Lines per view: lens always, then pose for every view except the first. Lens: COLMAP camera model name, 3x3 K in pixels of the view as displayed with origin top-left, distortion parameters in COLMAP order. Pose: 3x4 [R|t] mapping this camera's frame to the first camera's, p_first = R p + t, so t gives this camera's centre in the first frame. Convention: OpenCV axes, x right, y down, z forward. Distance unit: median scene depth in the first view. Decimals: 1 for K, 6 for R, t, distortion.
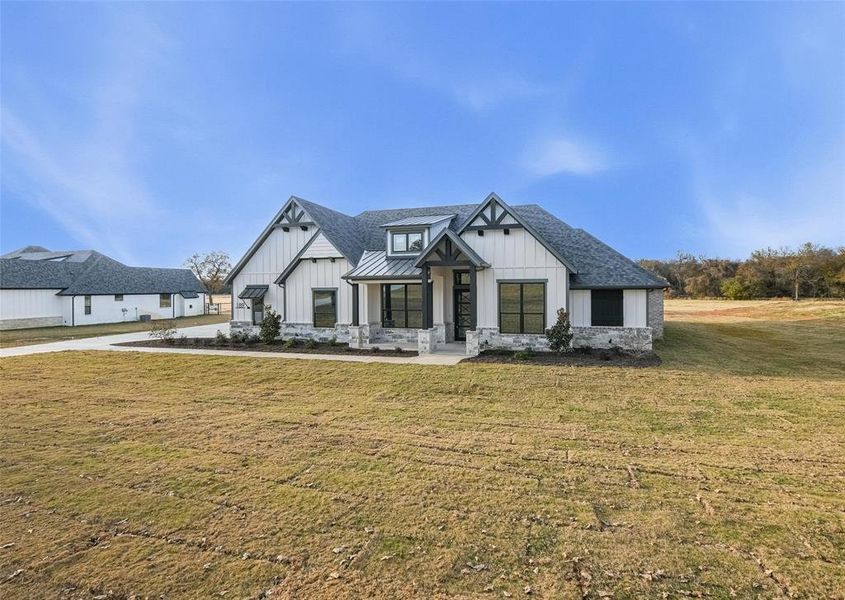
lens RADIAL K [[395.6, 0, 420.7], [0, 395.6, 300.0], [0, 0, 1]] dist [-0.003853, -0.000023]
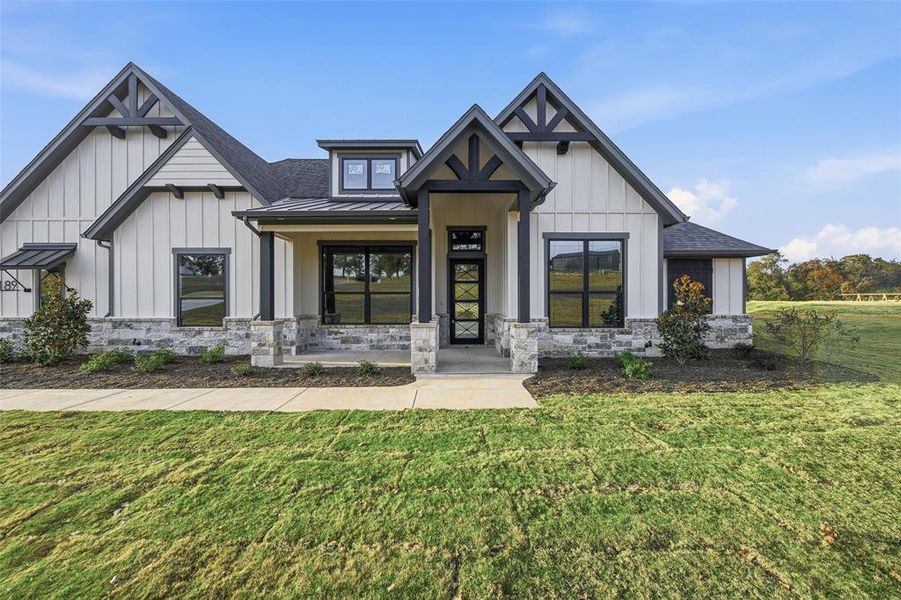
lens RADIAL K [[360.9, 0, 454.2], [0, 360.9, 298.4], [0, 0, 1]] dist [-0.009859, -0.000741]
pose [[0.954842, 0.003615, 0.297091, -0.071465], [0.003197, 0.999743, -0.022439, 0.045936], [-0.297096, 0.022375, 0.954585, 0.474553]]
